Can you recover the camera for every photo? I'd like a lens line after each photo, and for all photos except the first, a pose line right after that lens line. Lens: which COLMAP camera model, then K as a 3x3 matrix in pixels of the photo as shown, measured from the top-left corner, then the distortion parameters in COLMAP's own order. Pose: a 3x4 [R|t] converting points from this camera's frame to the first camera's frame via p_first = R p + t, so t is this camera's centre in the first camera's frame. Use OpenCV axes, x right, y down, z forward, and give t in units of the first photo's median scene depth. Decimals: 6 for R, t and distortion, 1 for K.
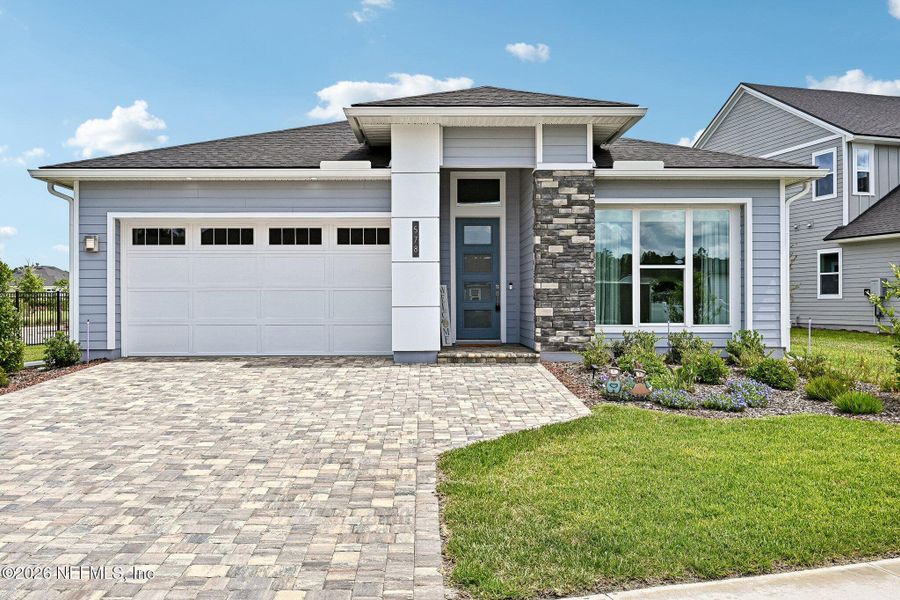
lens RADIAL K [[739.6, 0, 428.9], [0, 739.6, 298.6], [0, 0, 1]] dist [-0.003363, -0.001884]
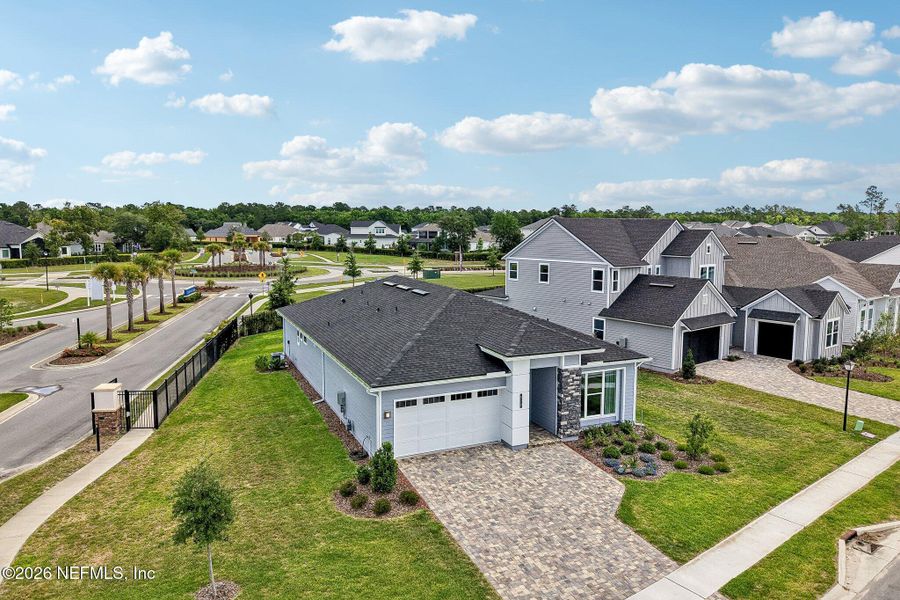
lens RADIAL K [[610.1, 0, 441.1], [0, 610.1, 280.5], [0, 0, 1]] dist [0.037784, -0.076581]
pose [[0.919668, -0.033866, 0.391235, -1.051599], [-0.004593, 0.995279, 0.096951, -0.679247], [-0.392671, -0.090960, 0.915170, -0.733929]]
